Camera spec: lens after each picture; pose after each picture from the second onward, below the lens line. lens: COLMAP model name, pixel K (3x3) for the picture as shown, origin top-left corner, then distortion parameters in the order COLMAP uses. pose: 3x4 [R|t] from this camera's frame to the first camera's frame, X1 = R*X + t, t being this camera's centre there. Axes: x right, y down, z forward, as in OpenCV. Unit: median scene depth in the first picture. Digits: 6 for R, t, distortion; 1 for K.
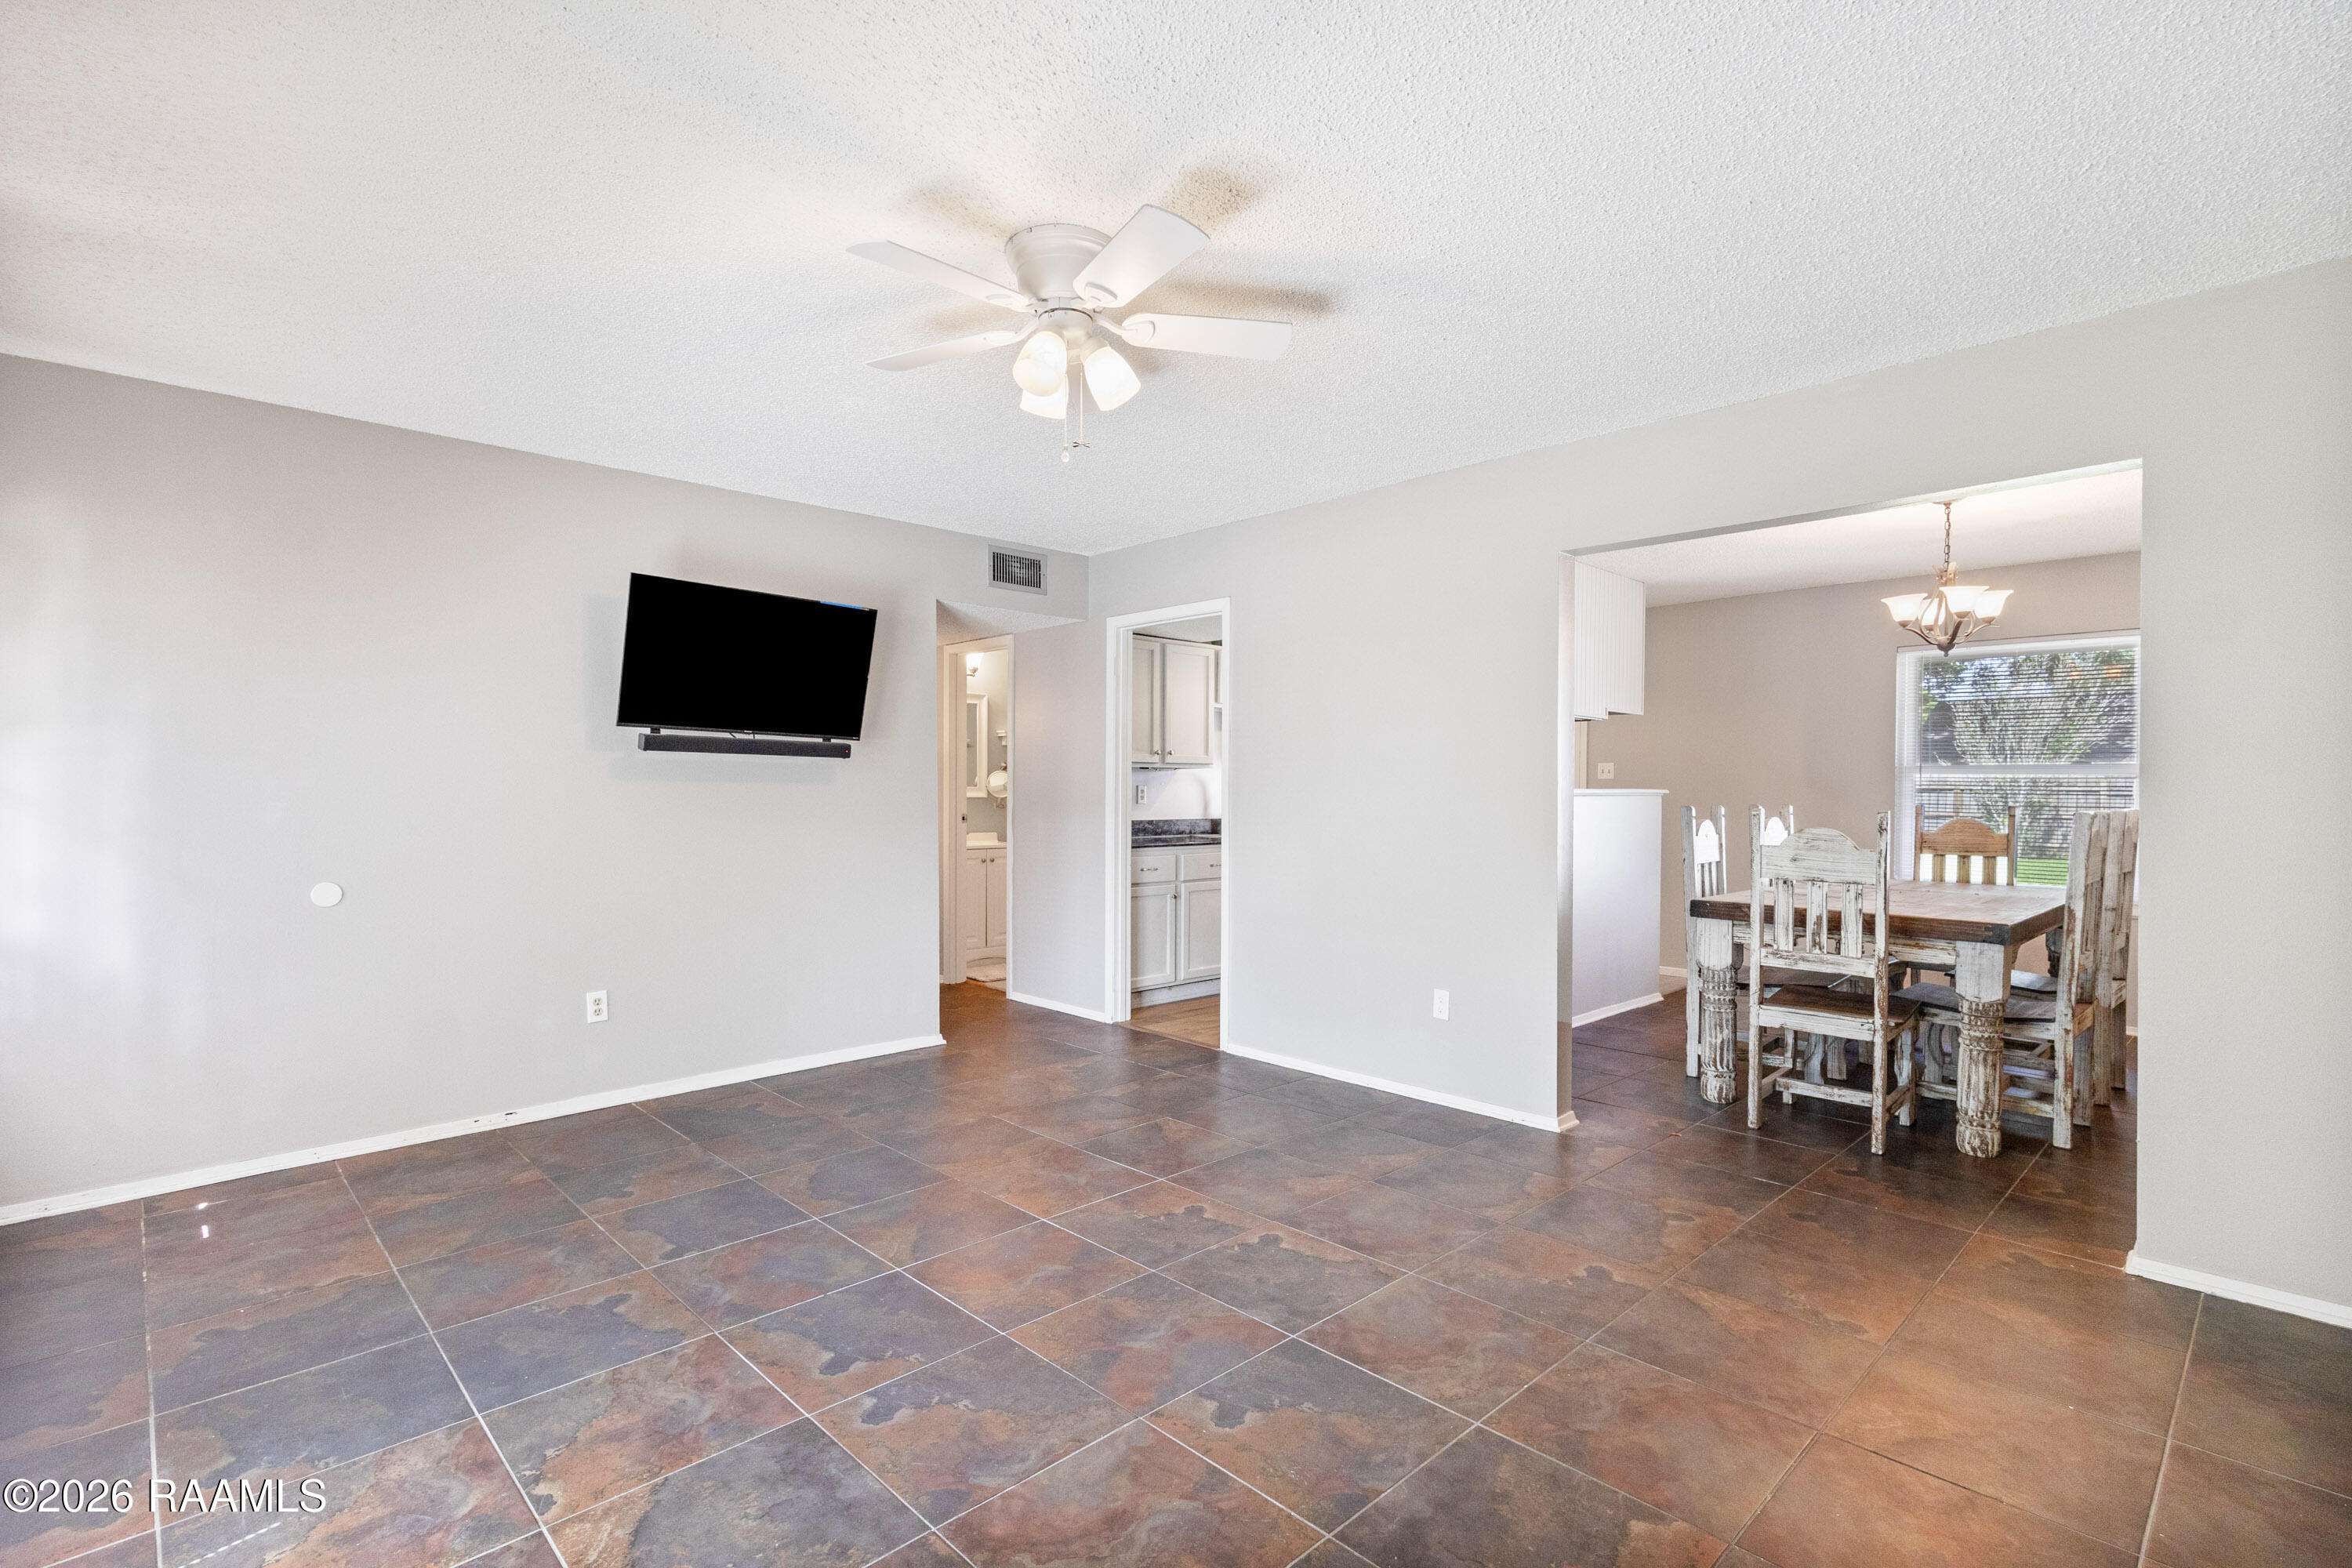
lens RADIAL K [[1101.4, 0, 1160.9], [0, 1101.4, 786.3], [0, 0, 1]] dist [0.000916, -0.000113]
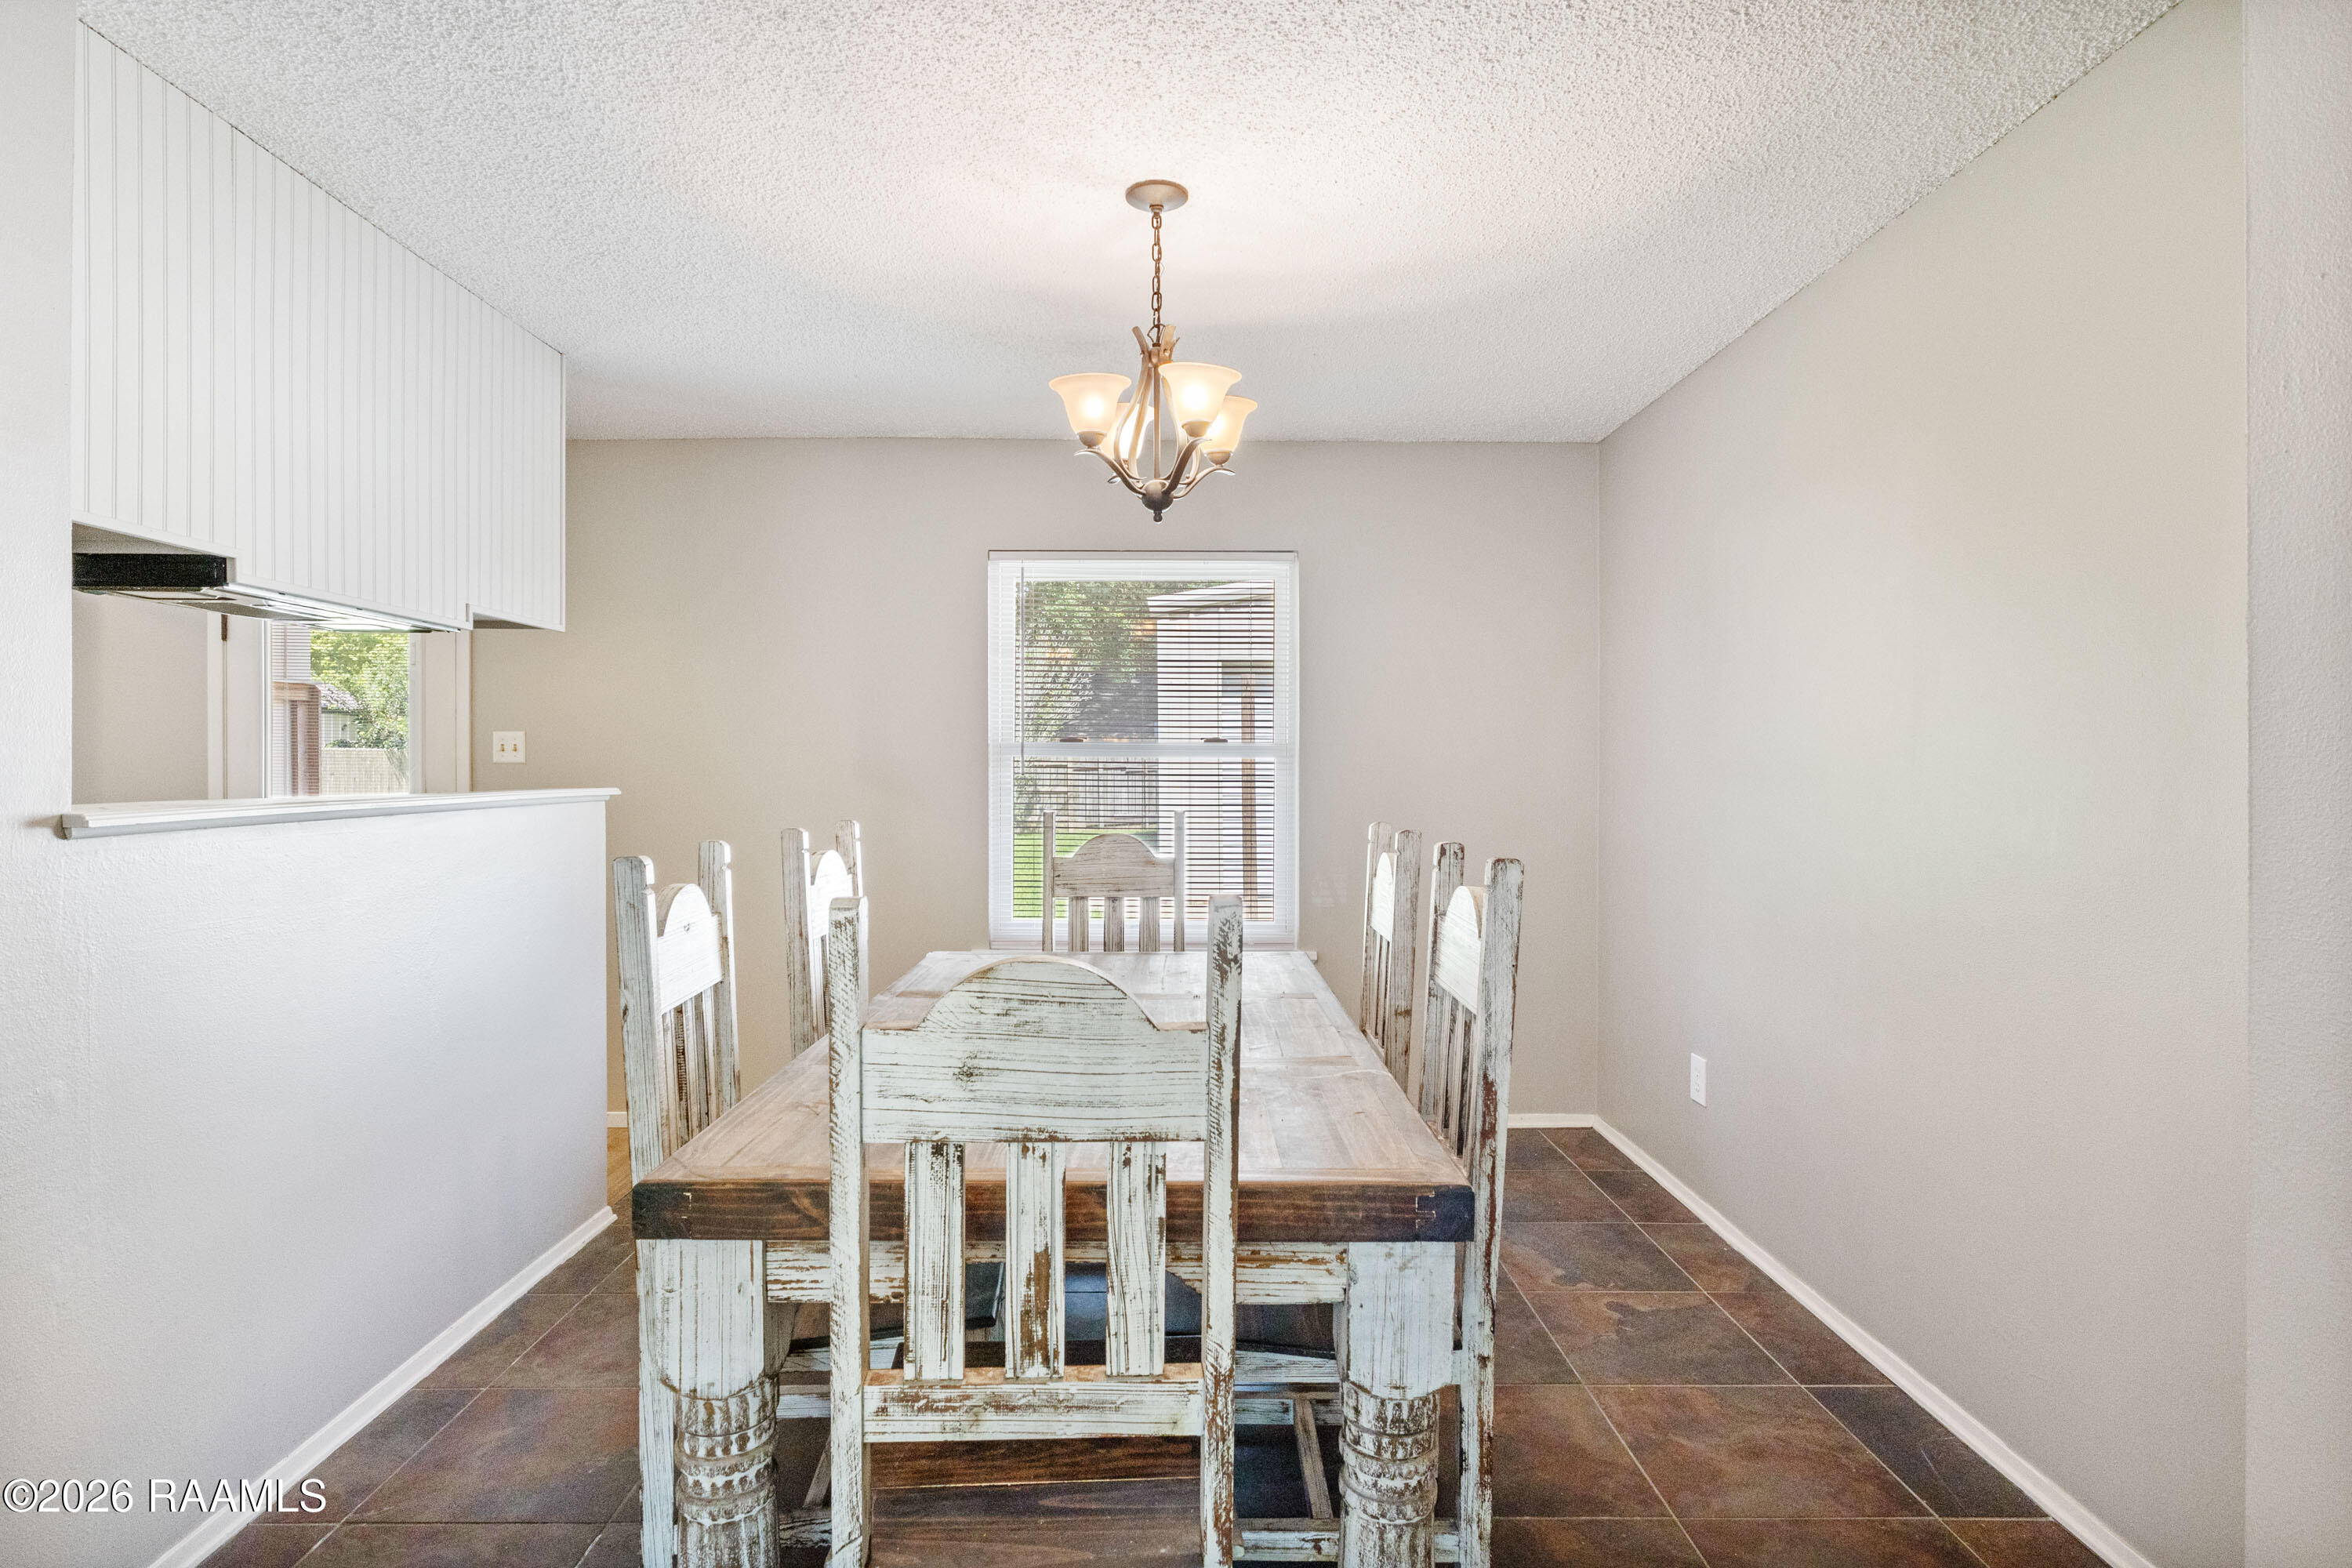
lens RADIAL K [[1250.0, 0, 1175.6], [0, 1250.0, 792.1], [0, 0, 1]] dist [-0.017764, 0.000243]
pose [[0.680768, -0.022021, 0.732168, 0.340177], [0.002324, 0.999608, 0.027904, -0.014764], [-0.732496, -0.017294, 0.680552, 0.671885]]
